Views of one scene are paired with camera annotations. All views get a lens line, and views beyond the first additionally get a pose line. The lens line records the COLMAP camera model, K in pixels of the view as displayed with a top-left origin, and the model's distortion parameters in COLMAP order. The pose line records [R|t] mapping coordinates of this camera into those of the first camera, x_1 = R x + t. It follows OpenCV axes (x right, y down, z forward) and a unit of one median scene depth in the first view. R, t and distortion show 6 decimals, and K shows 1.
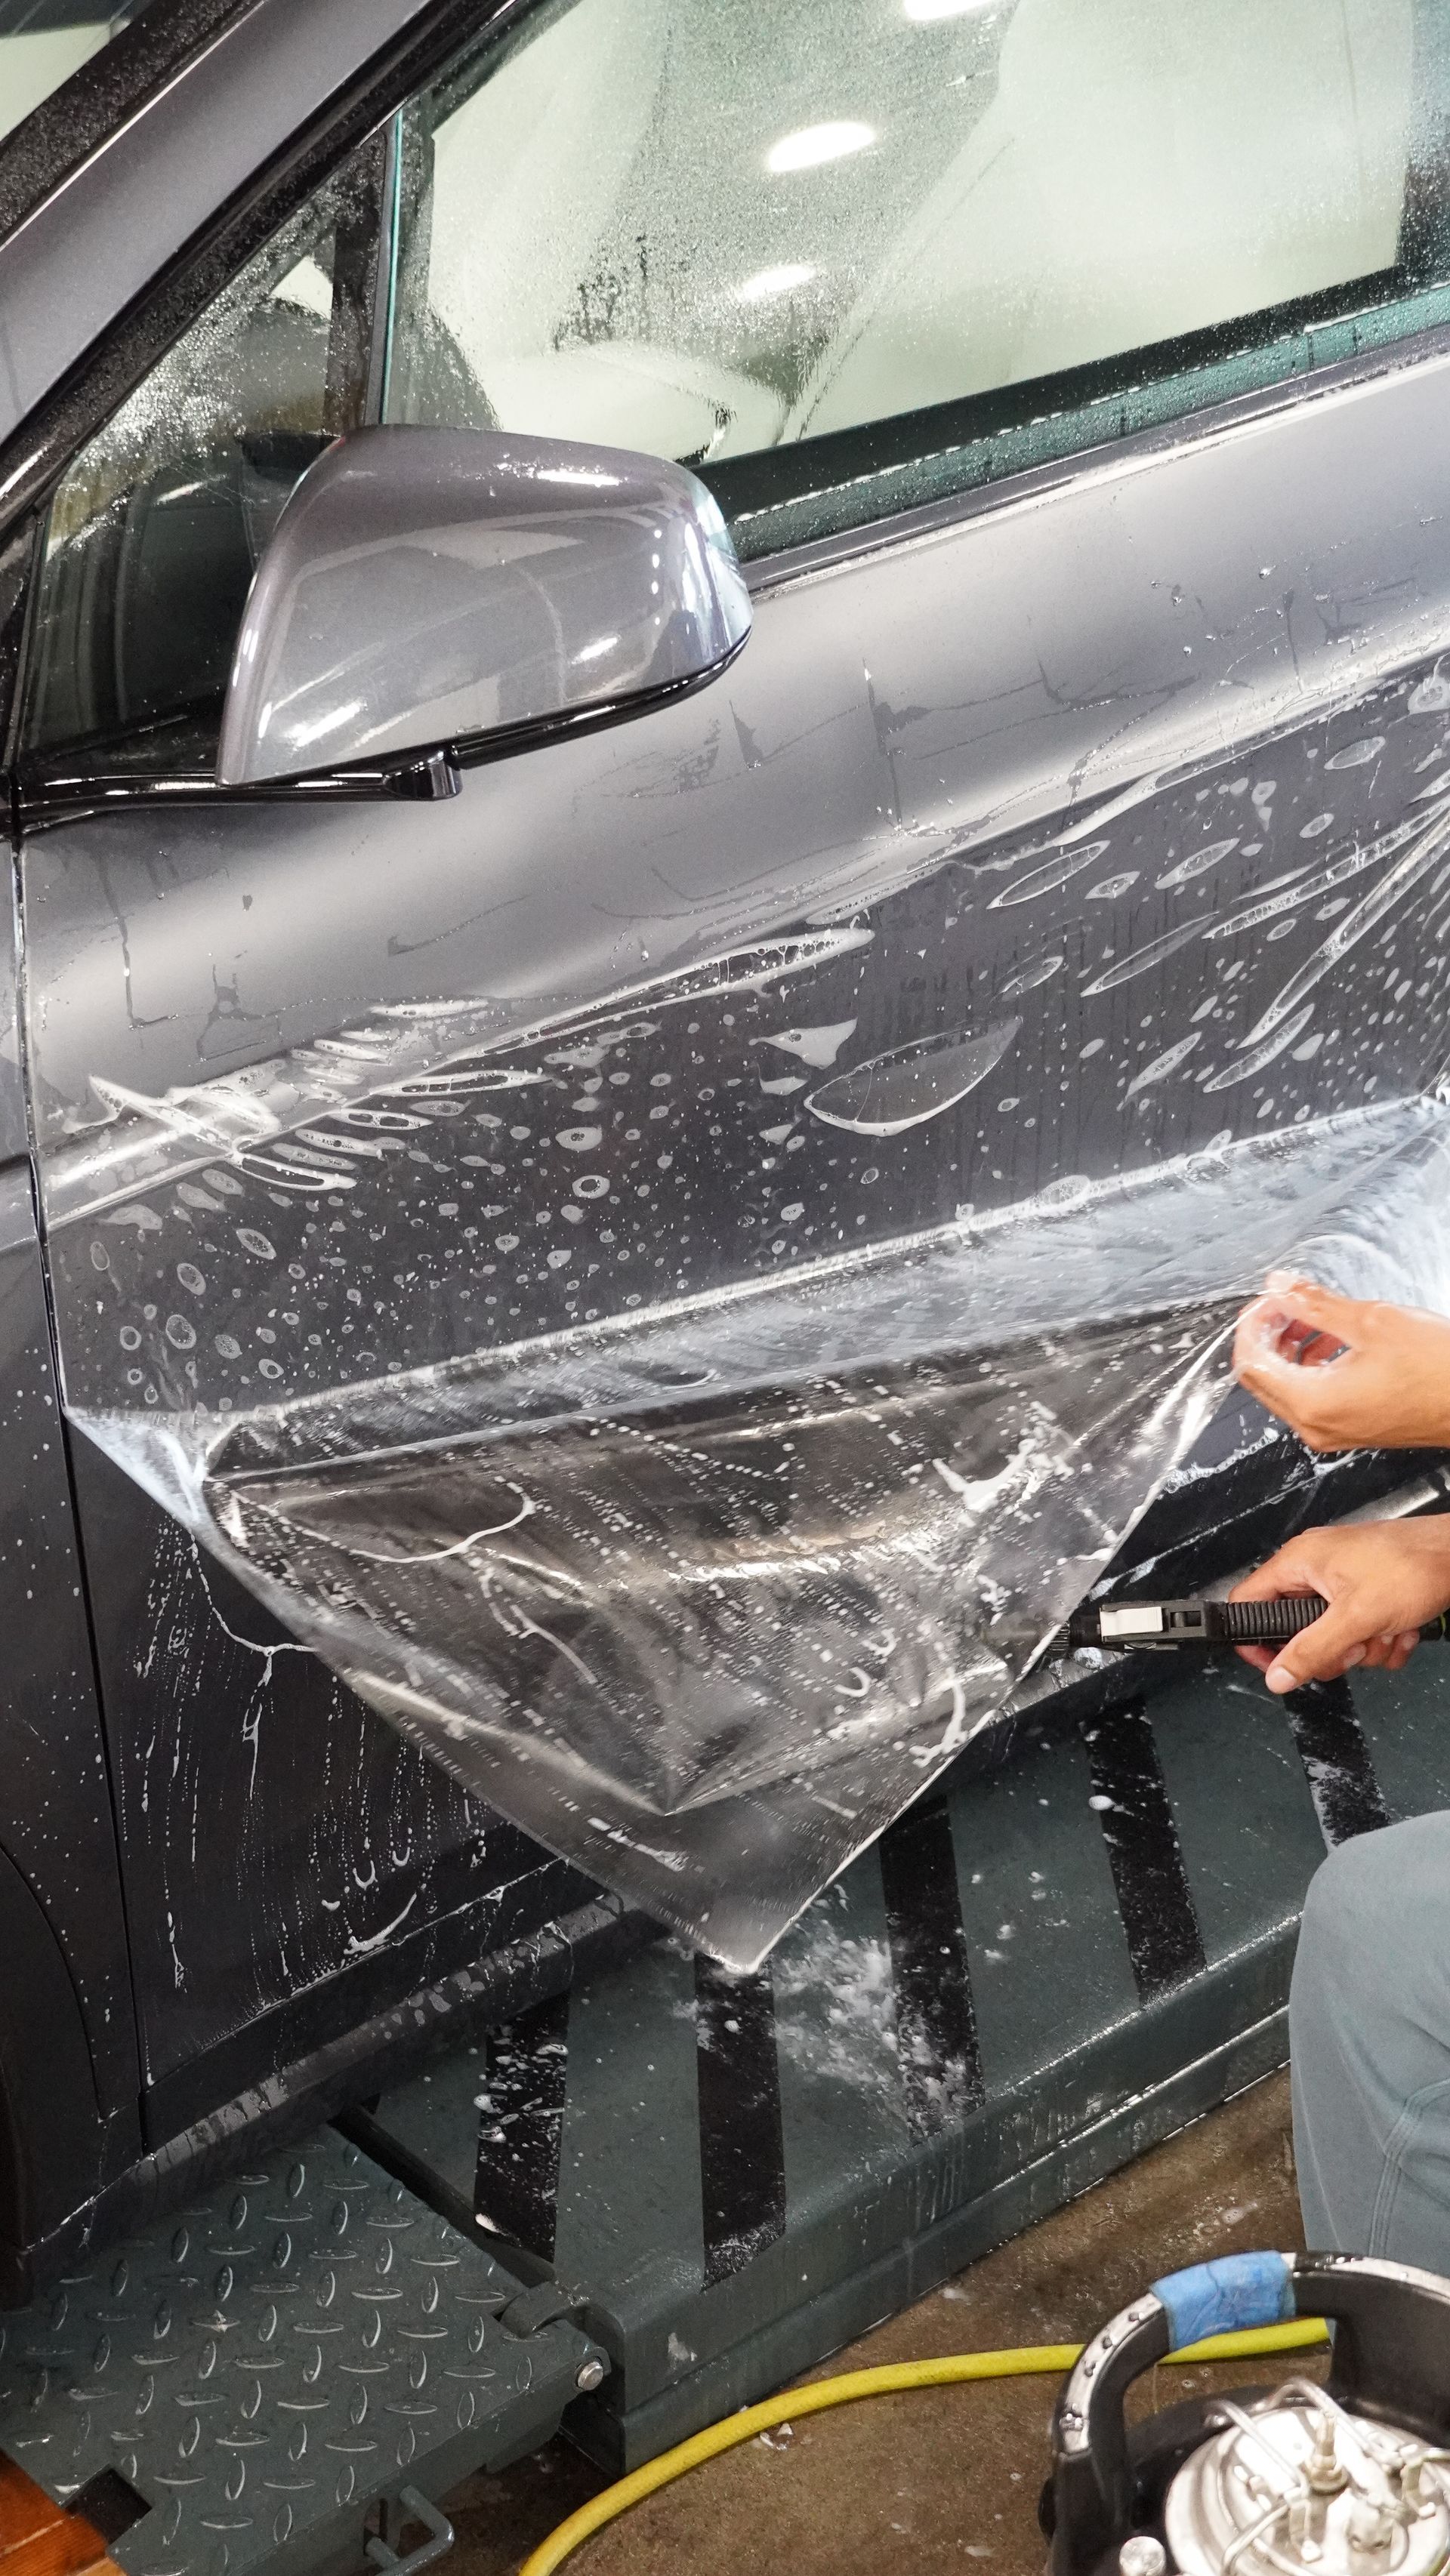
lens RADIAL K [[3832.8, 0, 725.0], [0, 3832.8, 1288.0], [0, 0, 1]] dist [0.075774, -0.089116]
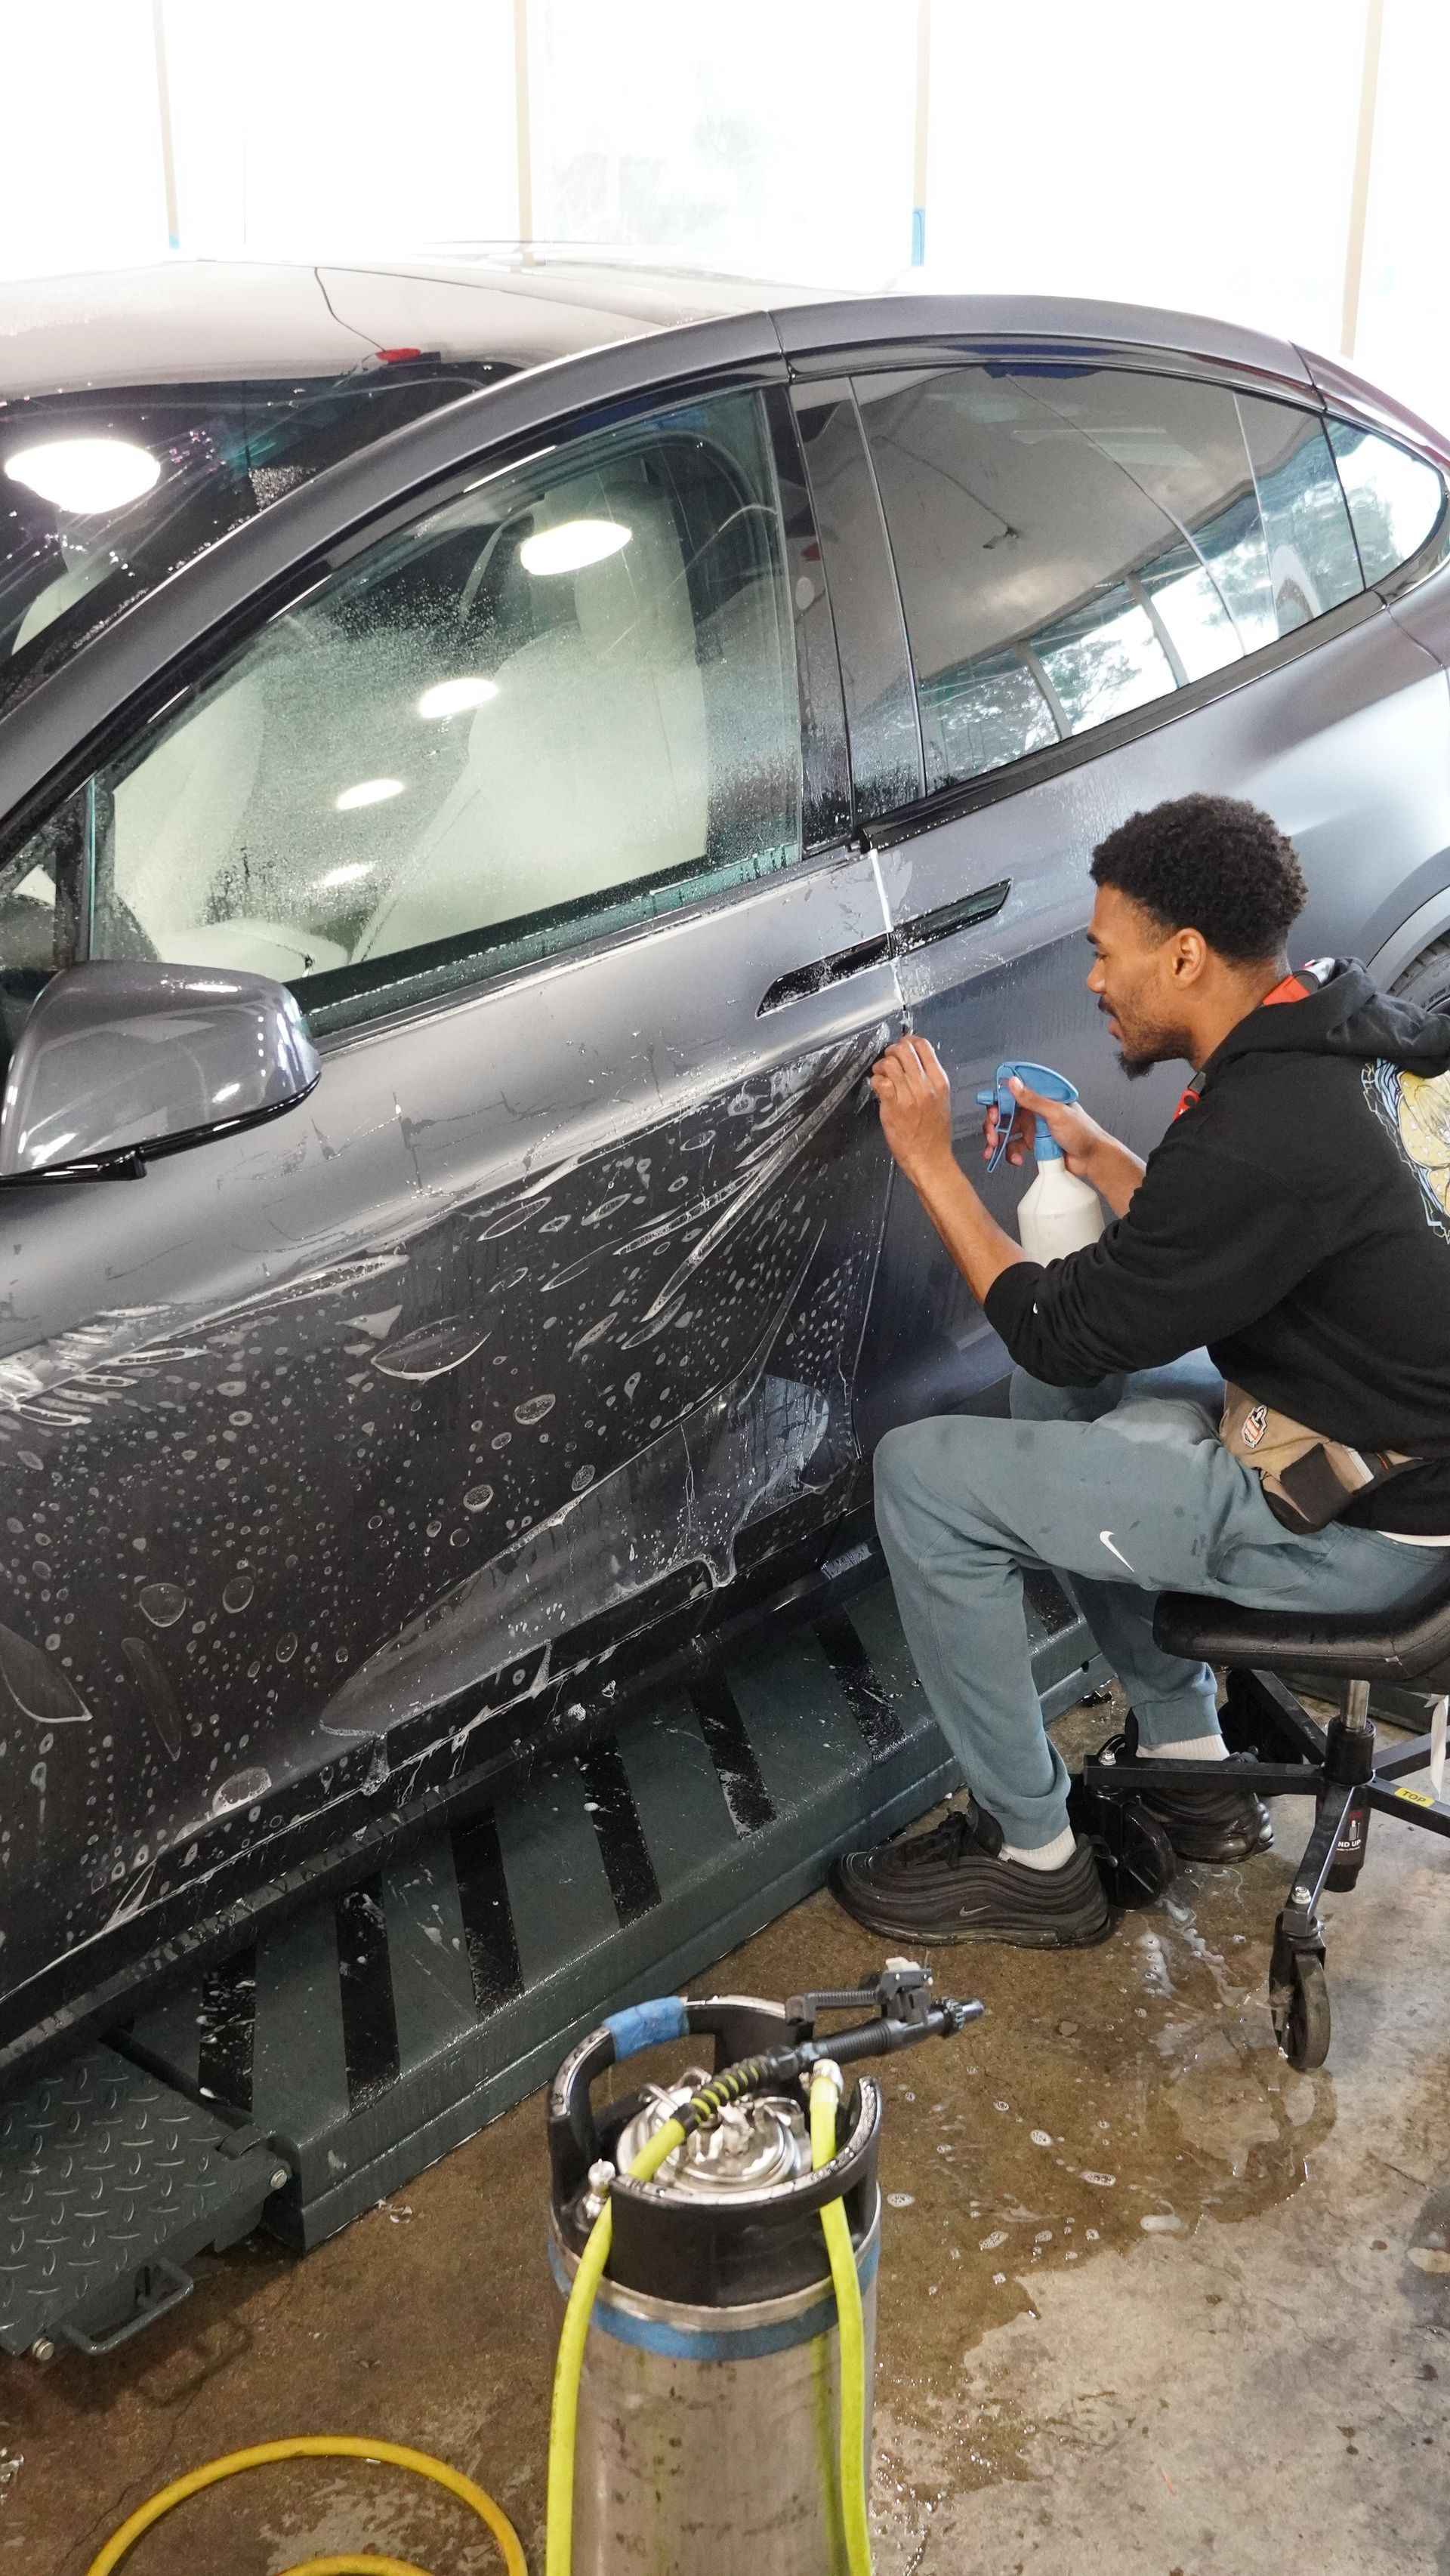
lens RADIAL K [[2558.3, 0, 725.0], [0, 2558.3, 1288.0], [0, 0, 1]] dist [-0.013138, 0.125367]
pose [[0.987459, -0.052026, 0.149054, 0.008798], [0.066131, 0.993626, -0.091290, 0.030554], [-0.143355, 0.100003, 0.984606, -0.098824]]
